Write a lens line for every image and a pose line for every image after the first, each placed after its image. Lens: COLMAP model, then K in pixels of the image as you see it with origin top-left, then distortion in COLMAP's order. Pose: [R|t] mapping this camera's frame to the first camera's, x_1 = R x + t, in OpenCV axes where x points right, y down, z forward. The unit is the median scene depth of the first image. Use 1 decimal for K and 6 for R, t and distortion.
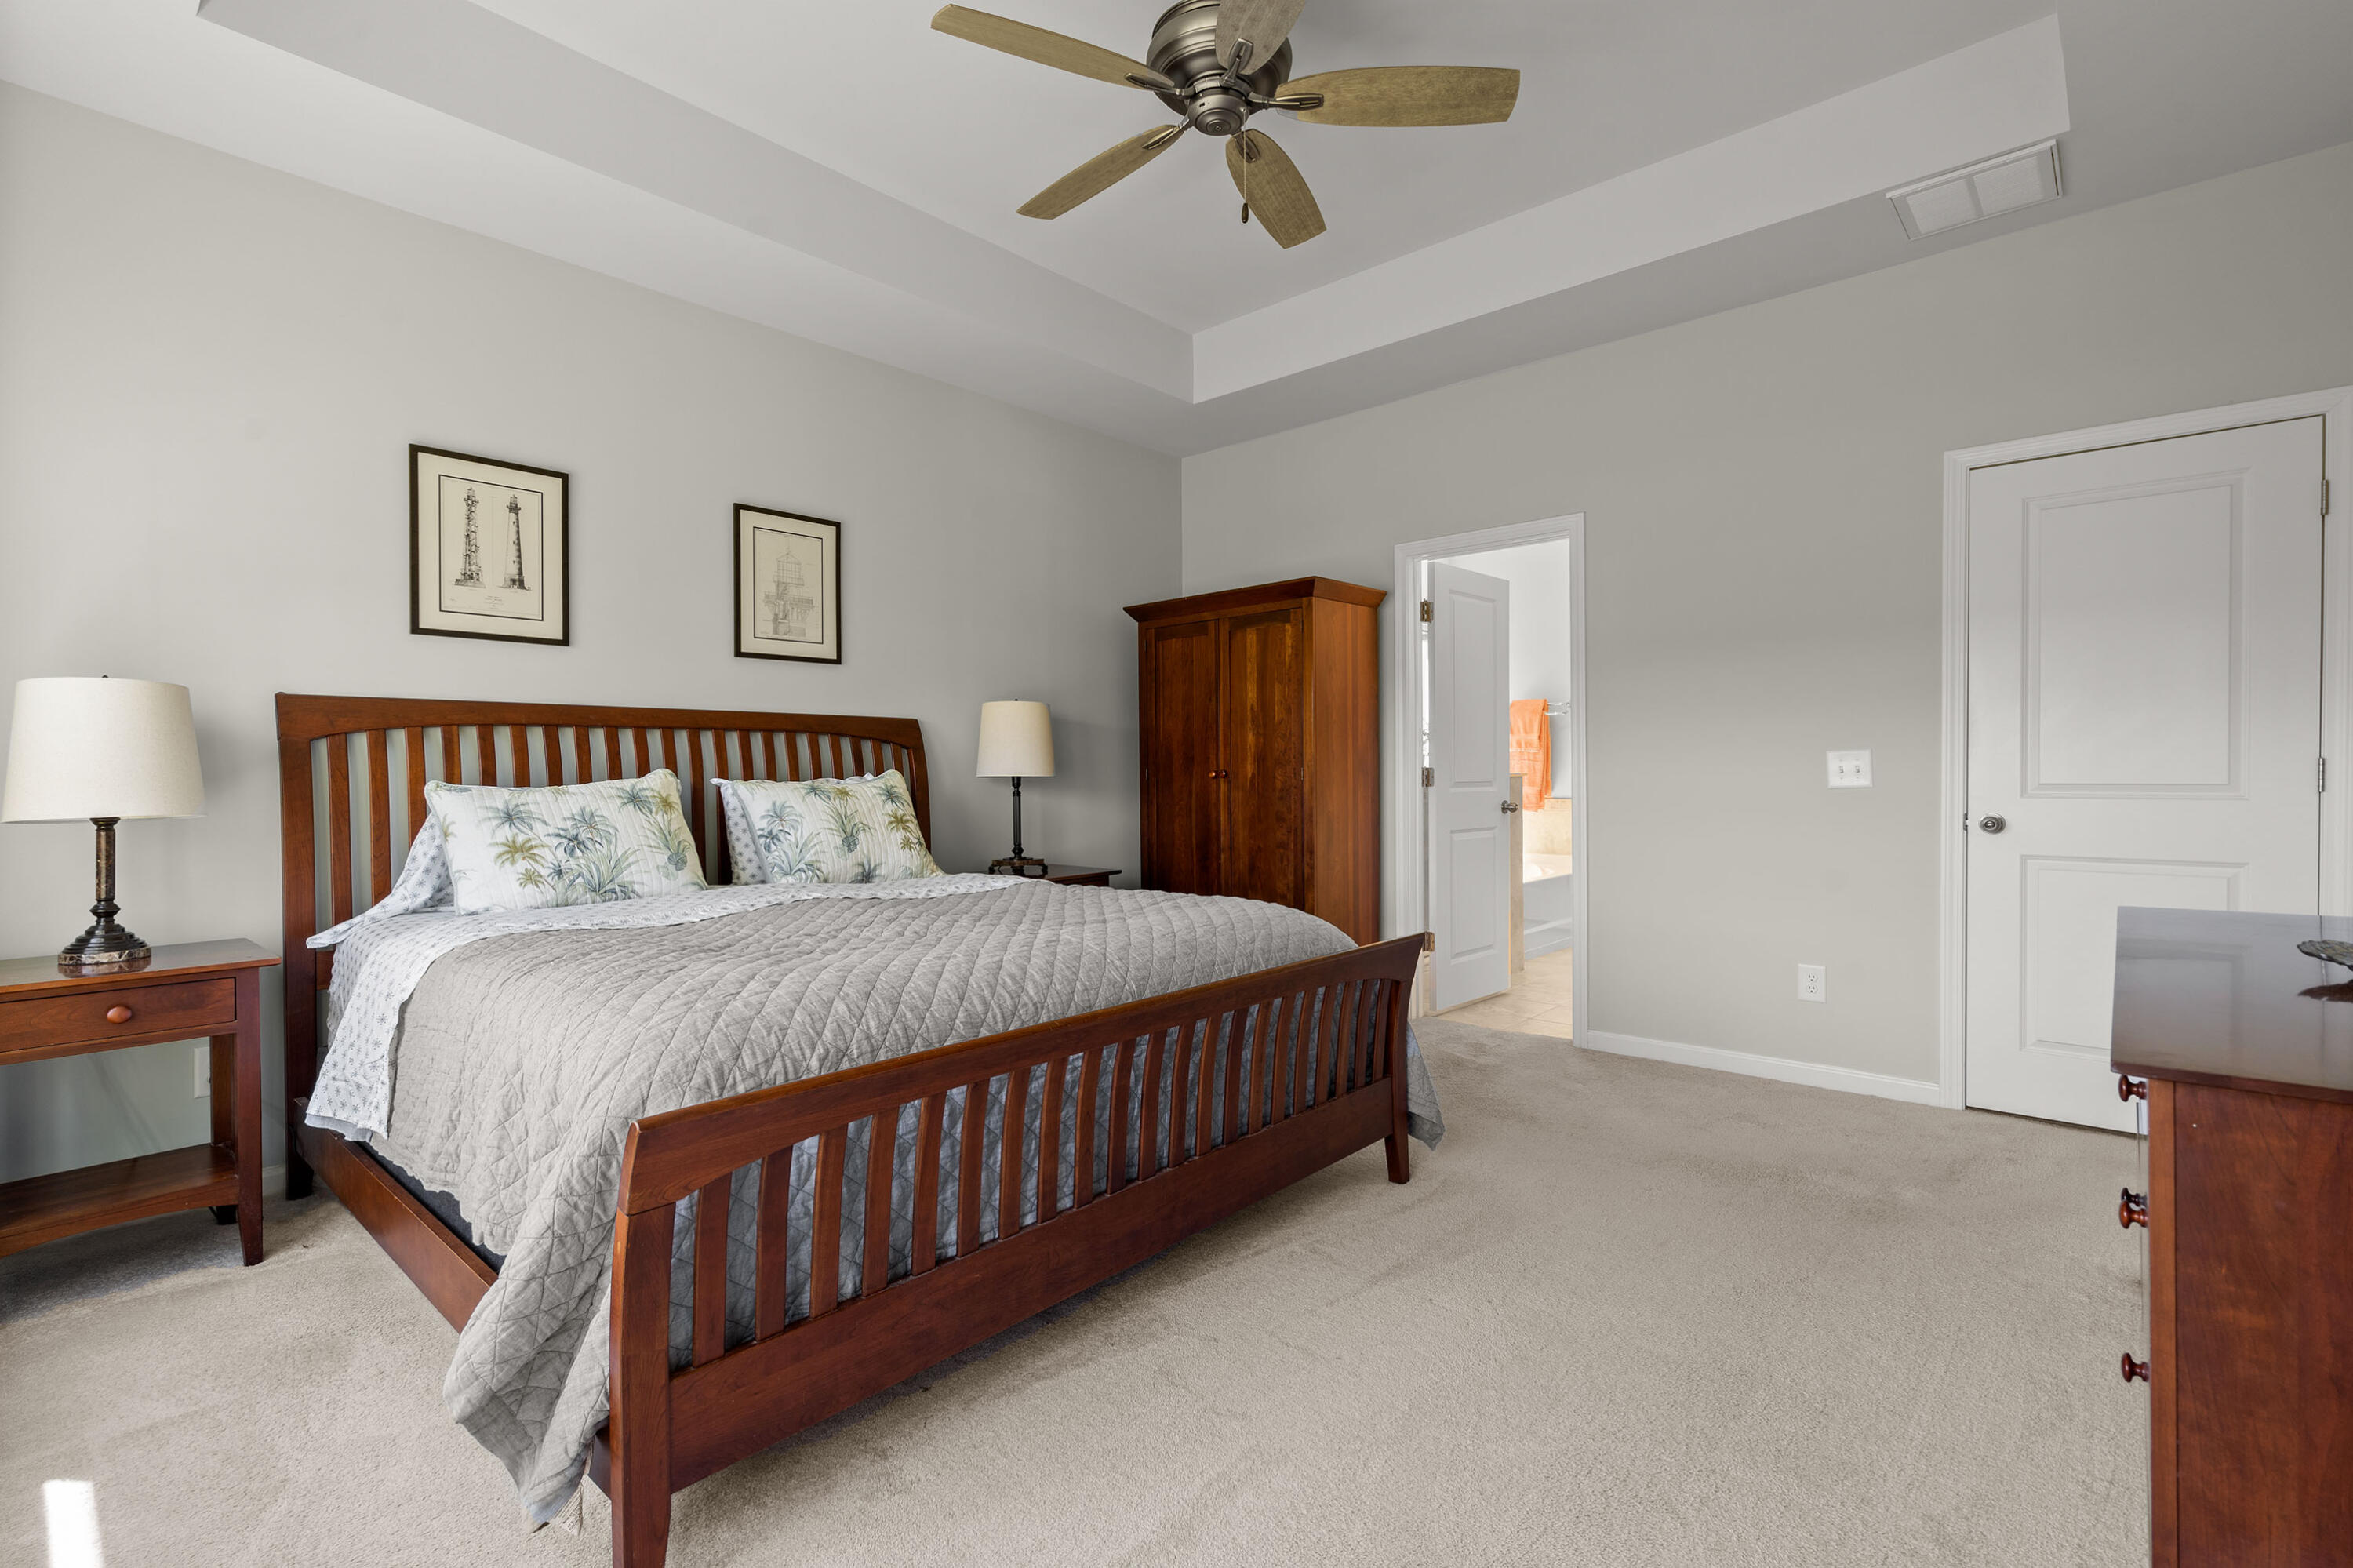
lens RADIAL K [[1076.0, 0, 1195.1], [0, 1076.0, 776.3], [0, 0, 1]] dist [-0.004140, -0.000039]
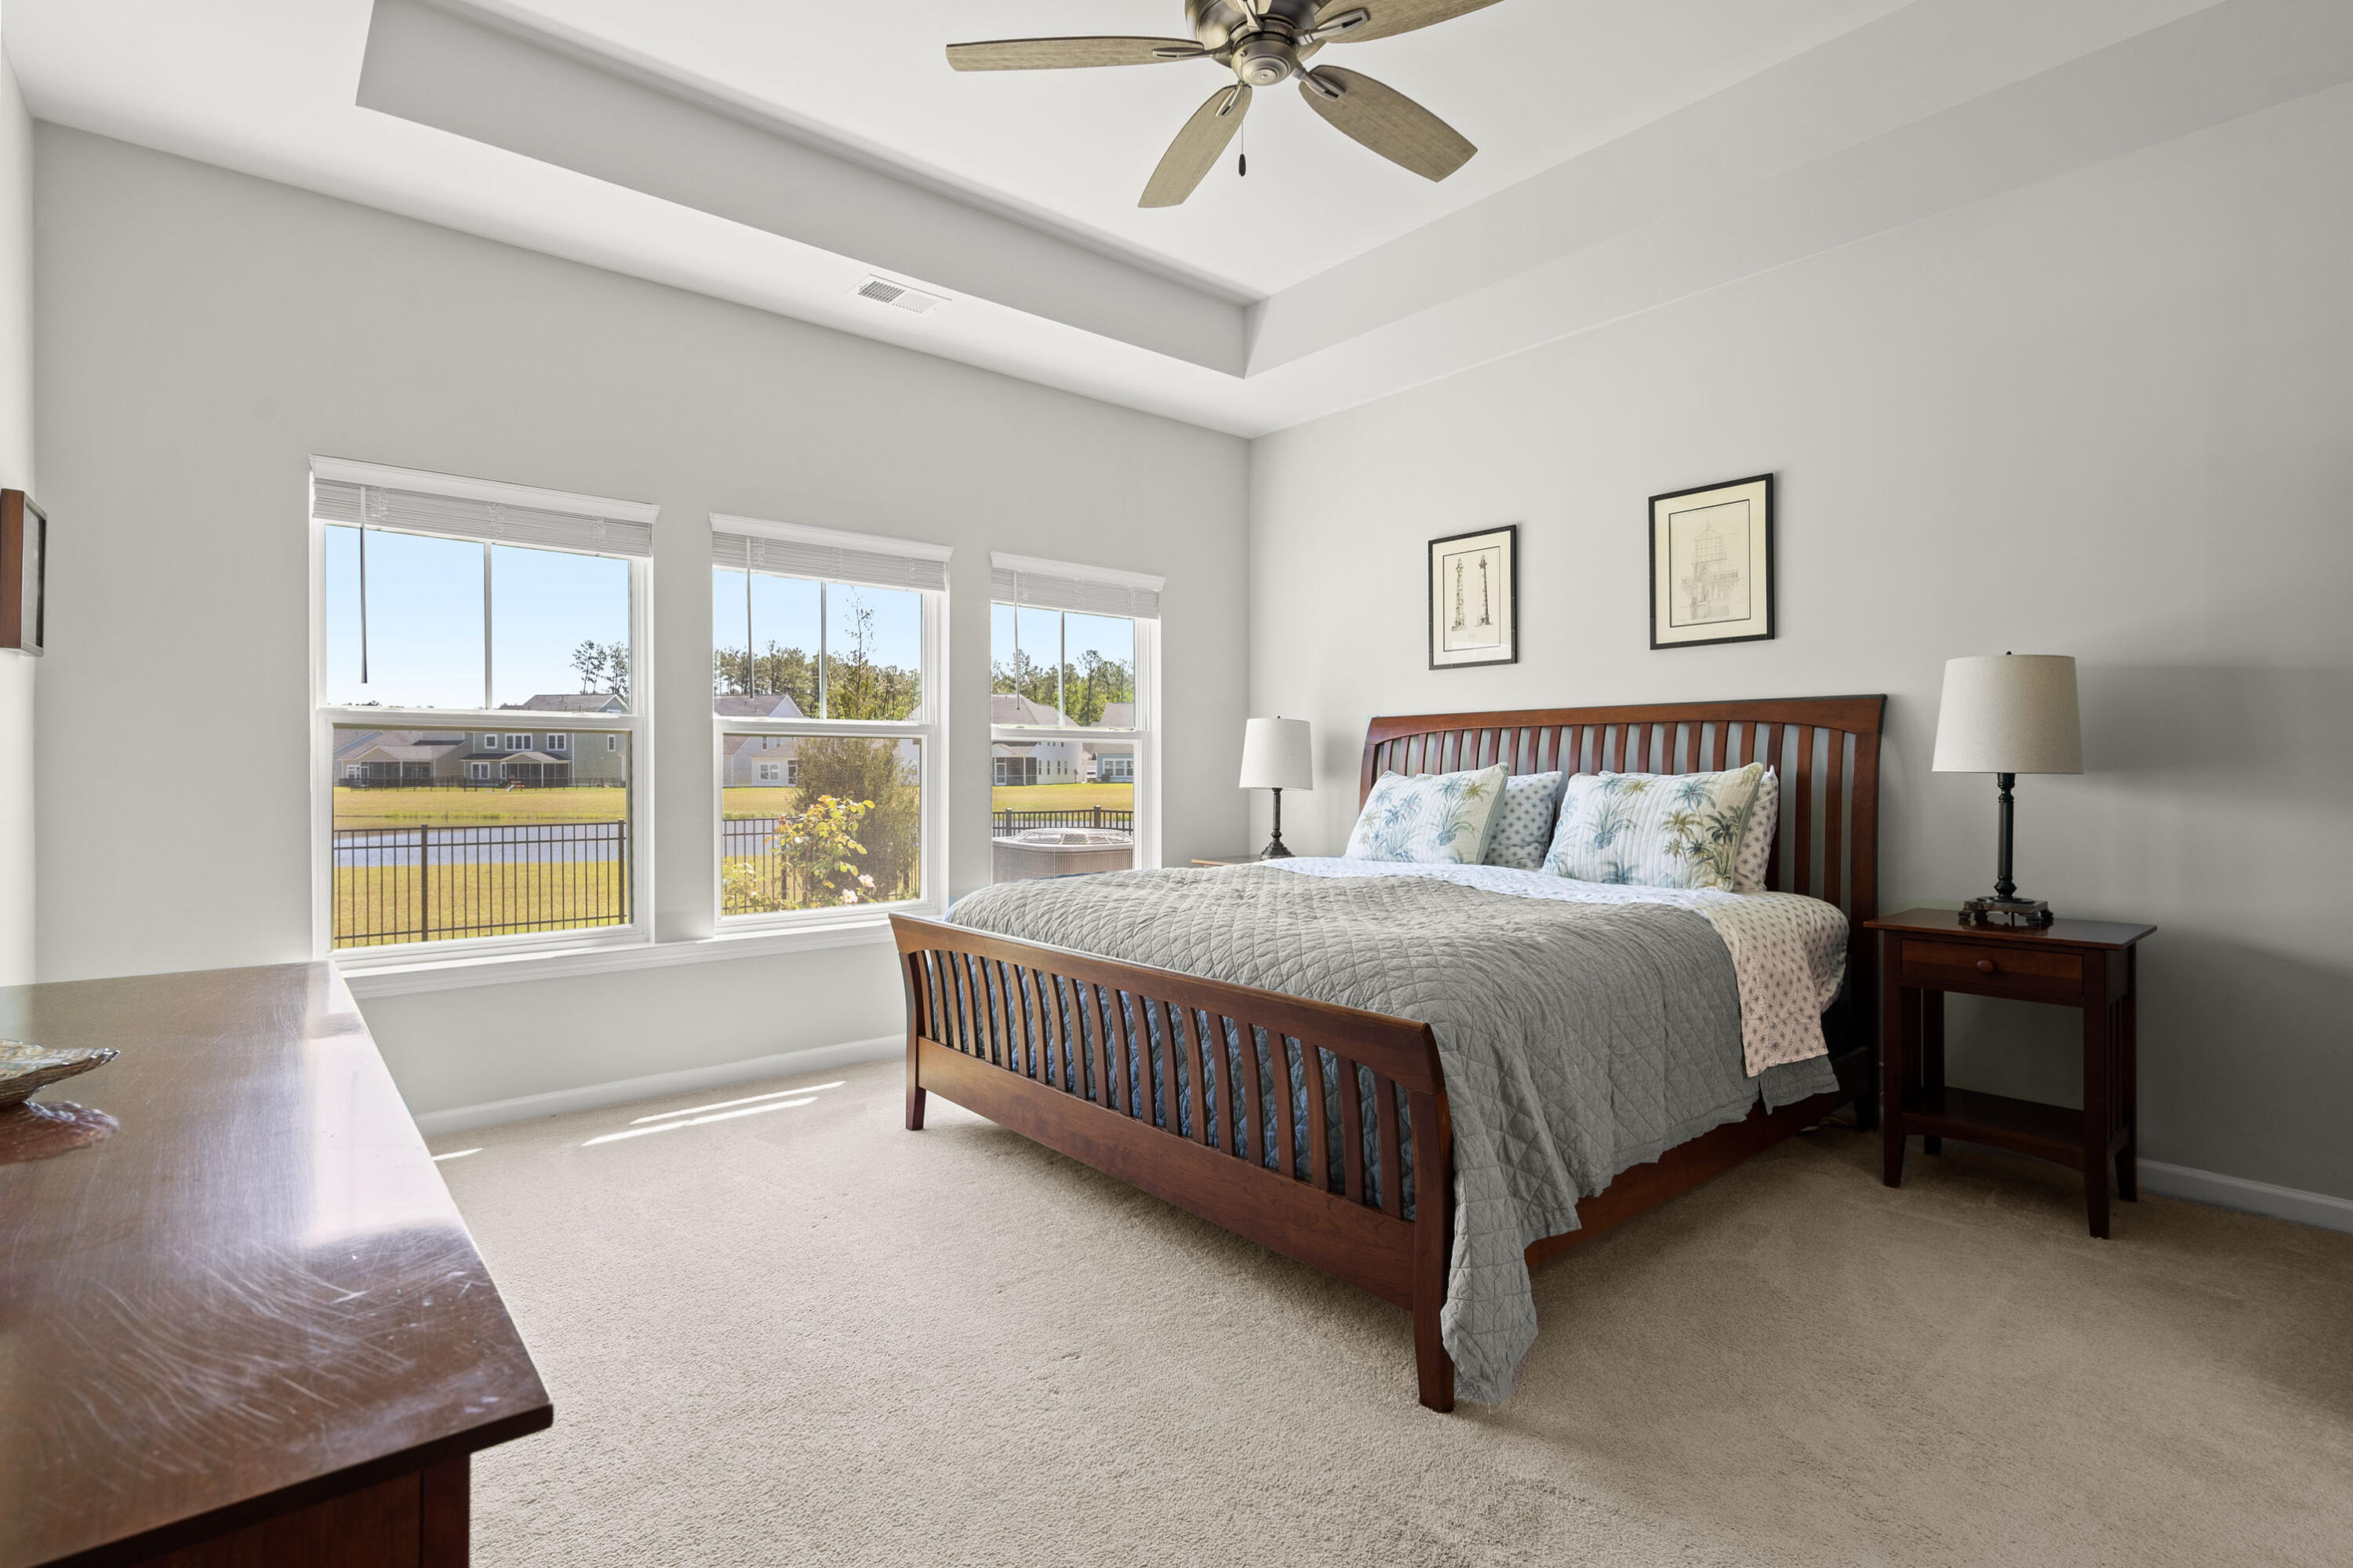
lens RADIAL K [[1076.0, 0, 1178.8], [0, 1076.0, 783.7], [0, 0, 1]] dist [-0.004140, -0.000039]
pose [[-0.132010, 0.023055, -0.990980, 0.651514], [0.002872, 0.999734, 0.022876, -0.010499], [0.991244, 0.000174, -0.132041, 0.716965]]
